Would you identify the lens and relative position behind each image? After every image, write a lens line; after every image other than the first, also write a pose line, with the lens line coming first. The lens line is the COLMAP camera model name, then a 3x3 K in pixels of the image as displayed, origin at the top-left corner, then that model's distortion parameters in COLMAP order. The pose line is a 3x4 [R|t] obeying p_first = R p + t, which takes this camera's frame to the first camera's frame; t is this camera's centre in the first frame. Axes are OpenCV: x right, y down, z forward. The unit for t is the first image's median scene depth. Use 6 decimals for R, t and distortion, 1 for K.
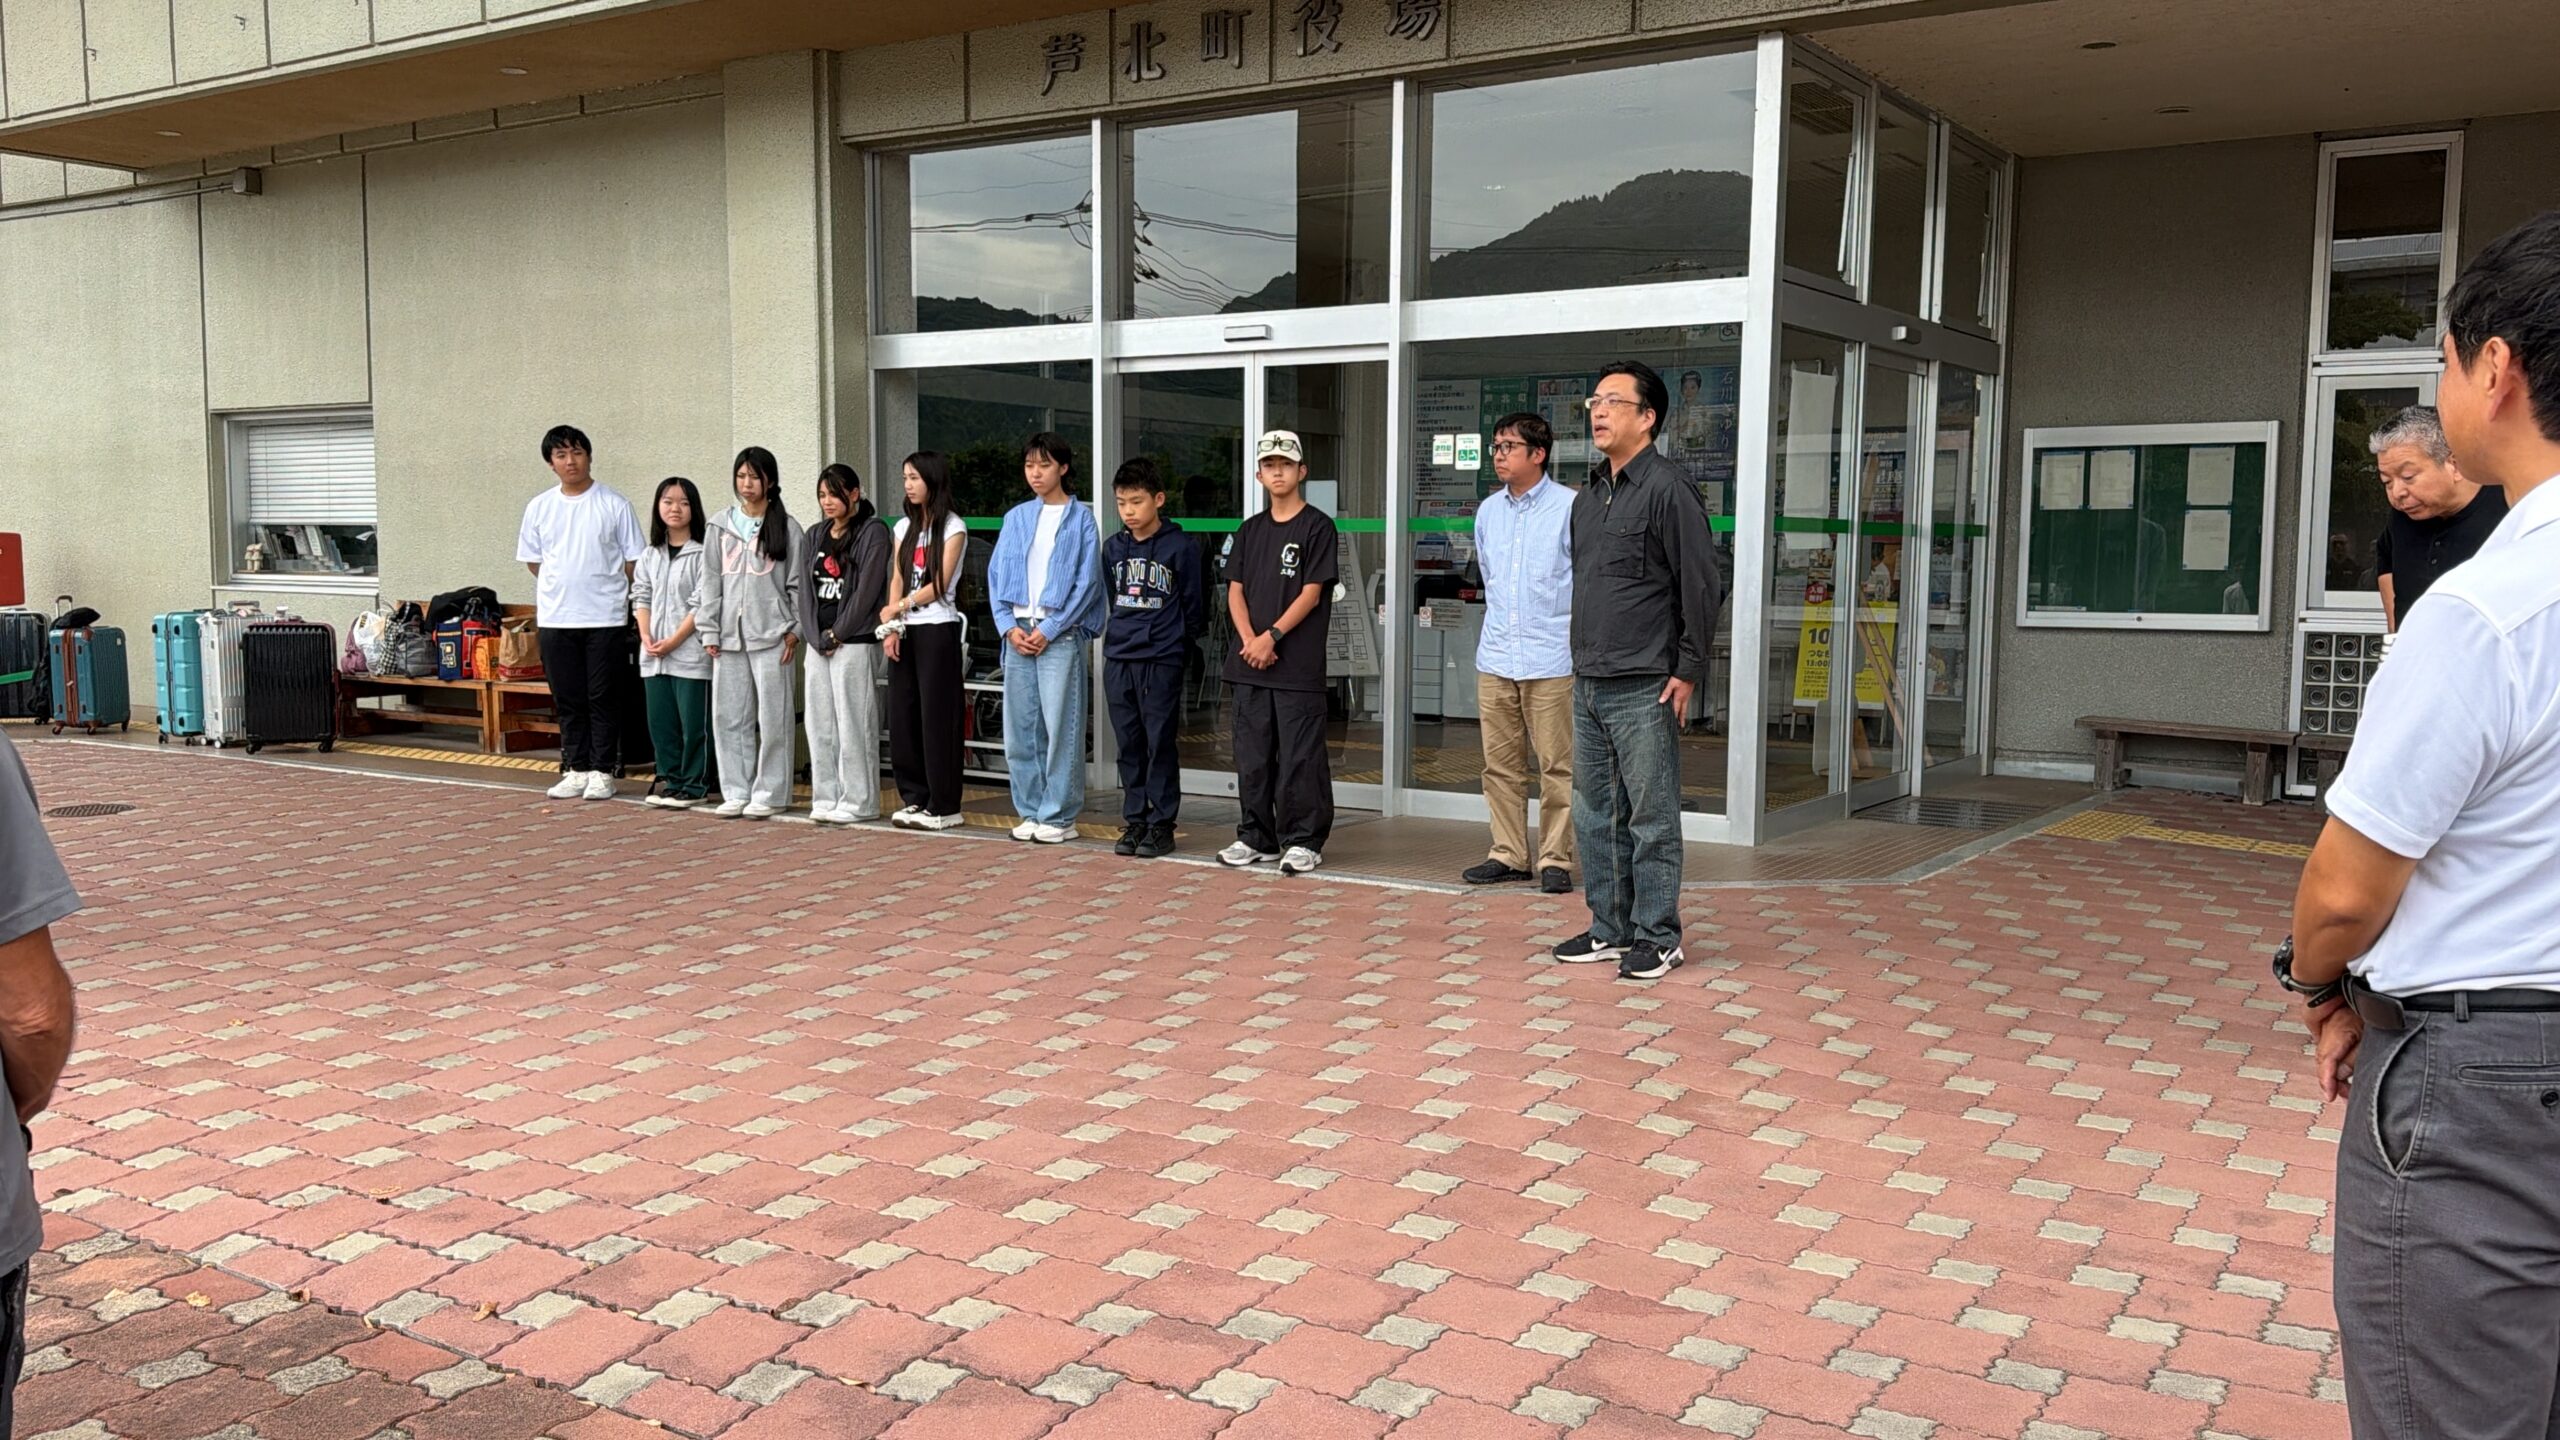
lens RADIAL K [[2074.2, 0, 1280.0], [0, 2074.2, 720.0], [0, 0, 1]] dist [0.215236, -0.447194]
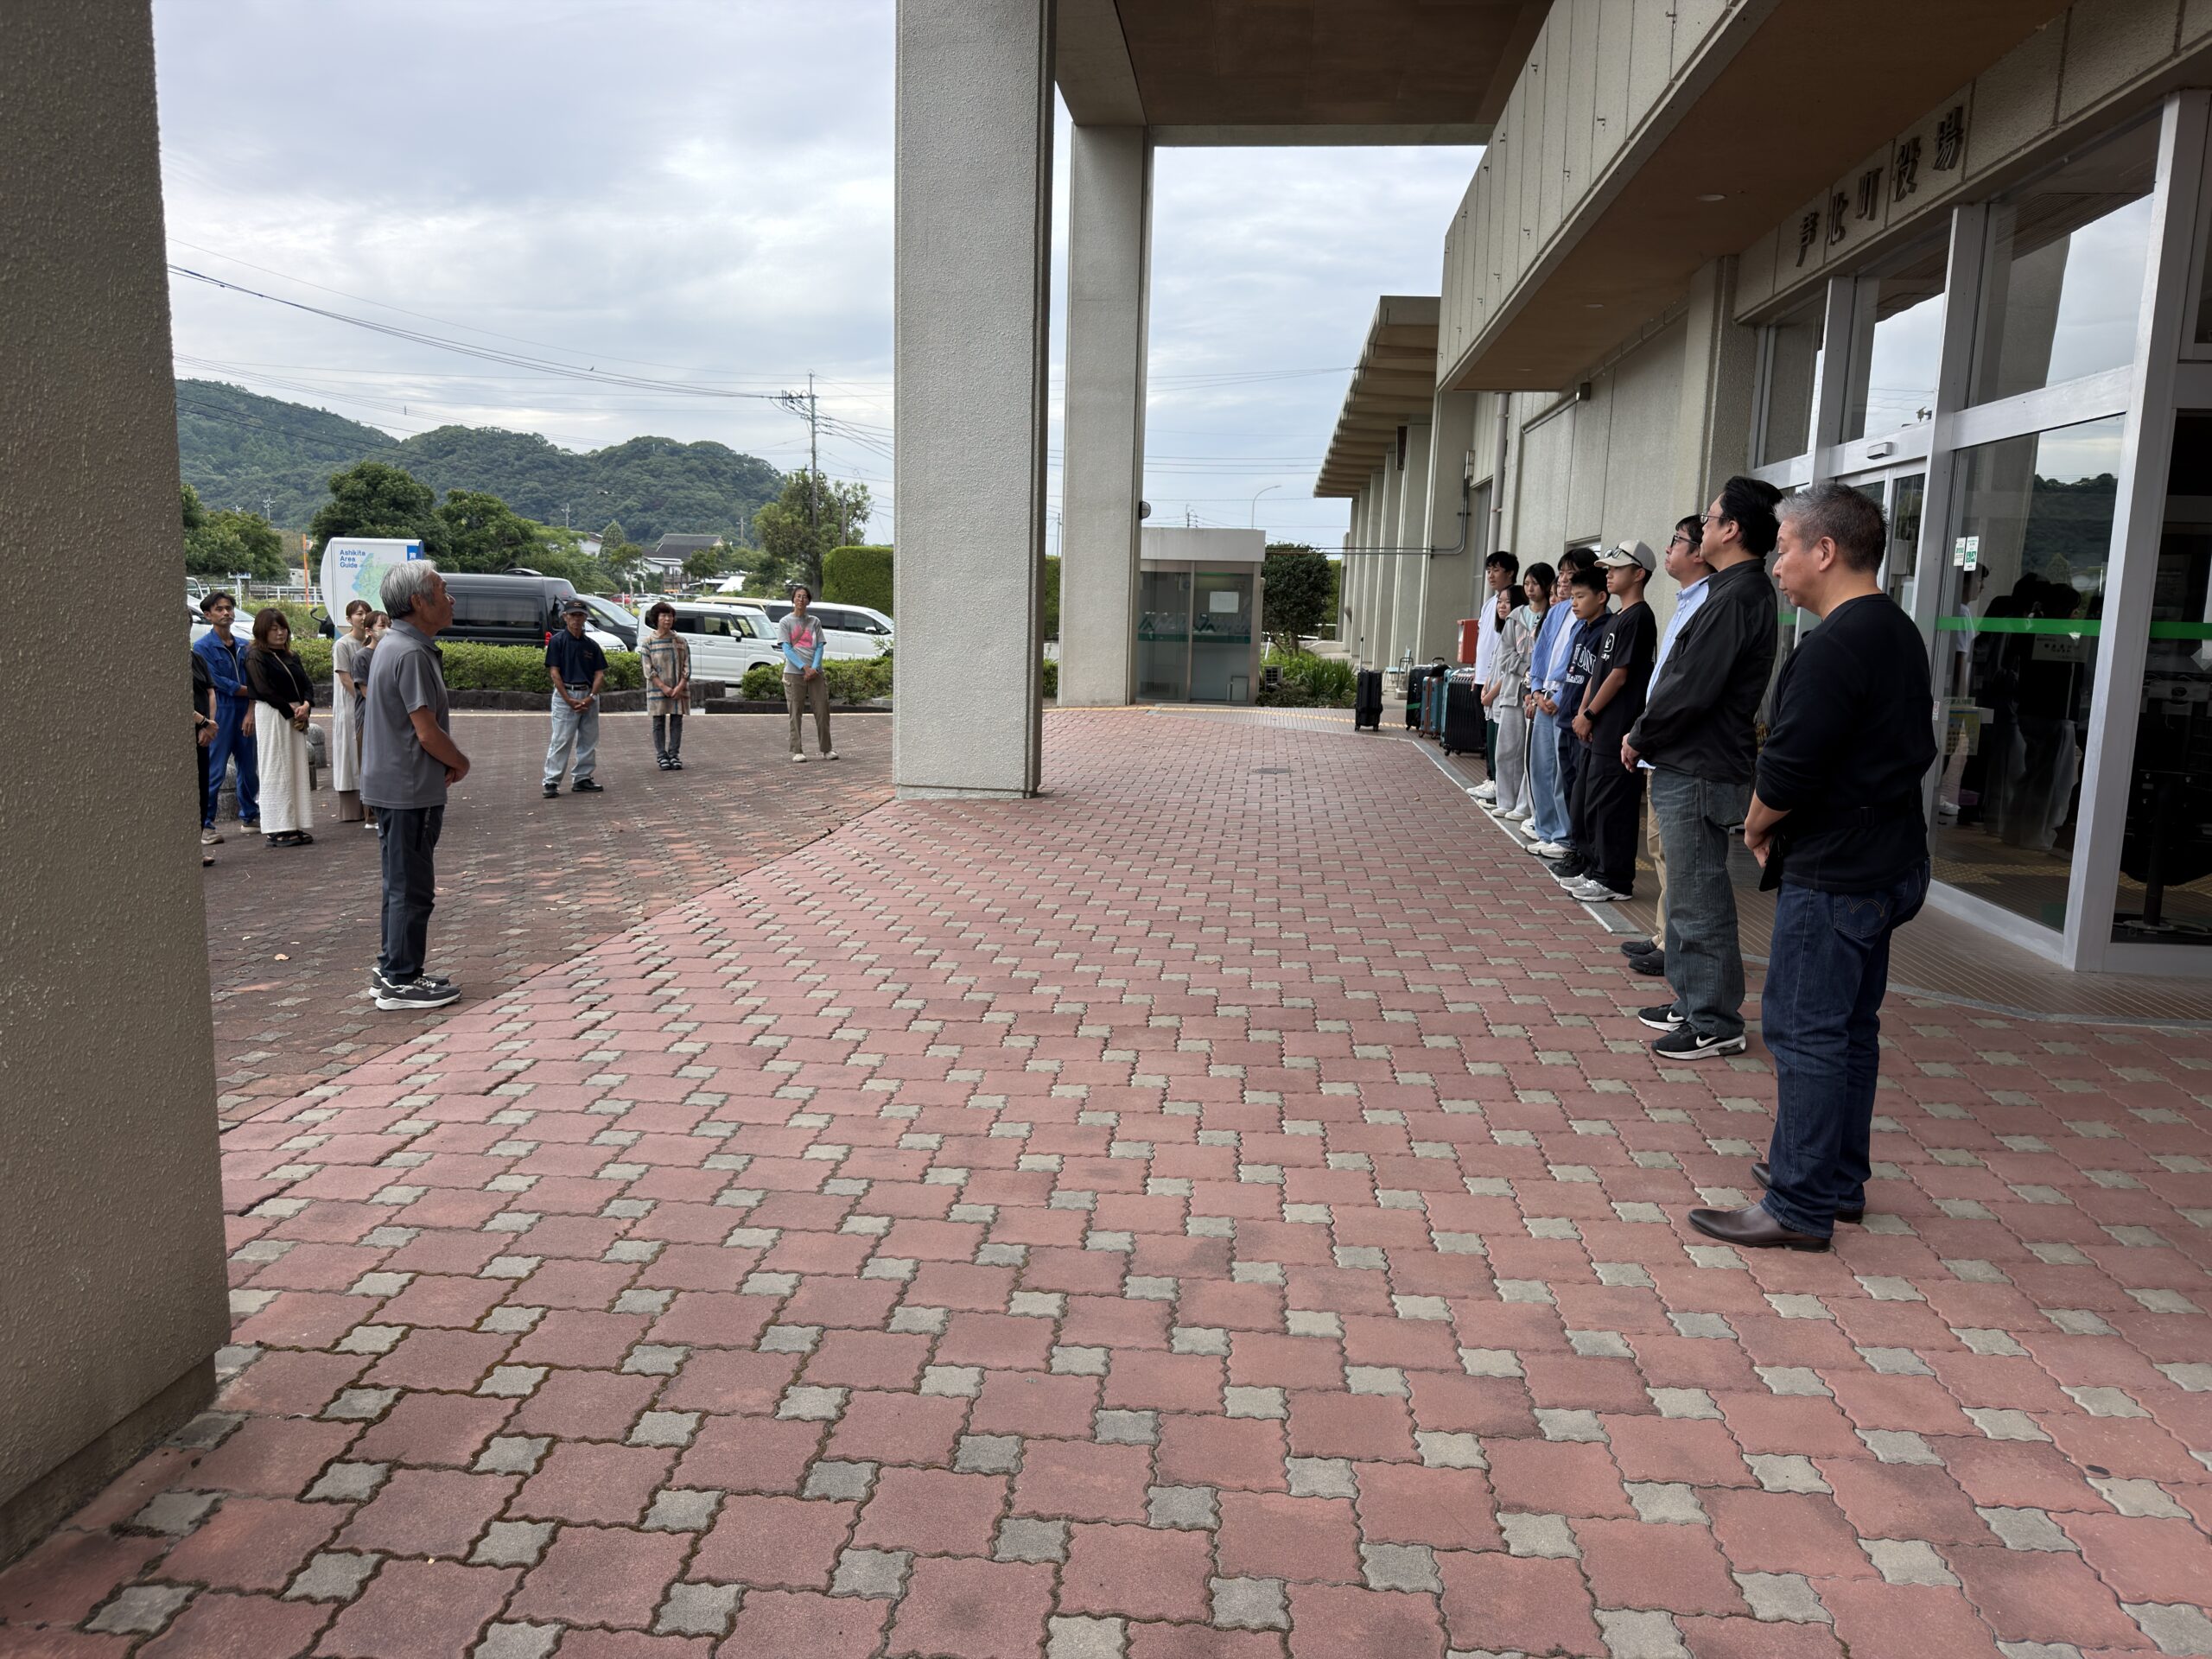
lens RADIAL K [[1555.8, 0, 1106.0], [0, 1555.8, 829.5], [0, 0, 1]] dist [-0.000946, -0.000872]
pose [[0.458913, 0.135111, -0.878148, 0.967858], [-0.100911, 0.989900, 0.099570, -0.044433], [0.882732, 0.042921, 0.467912, 0.442460]]
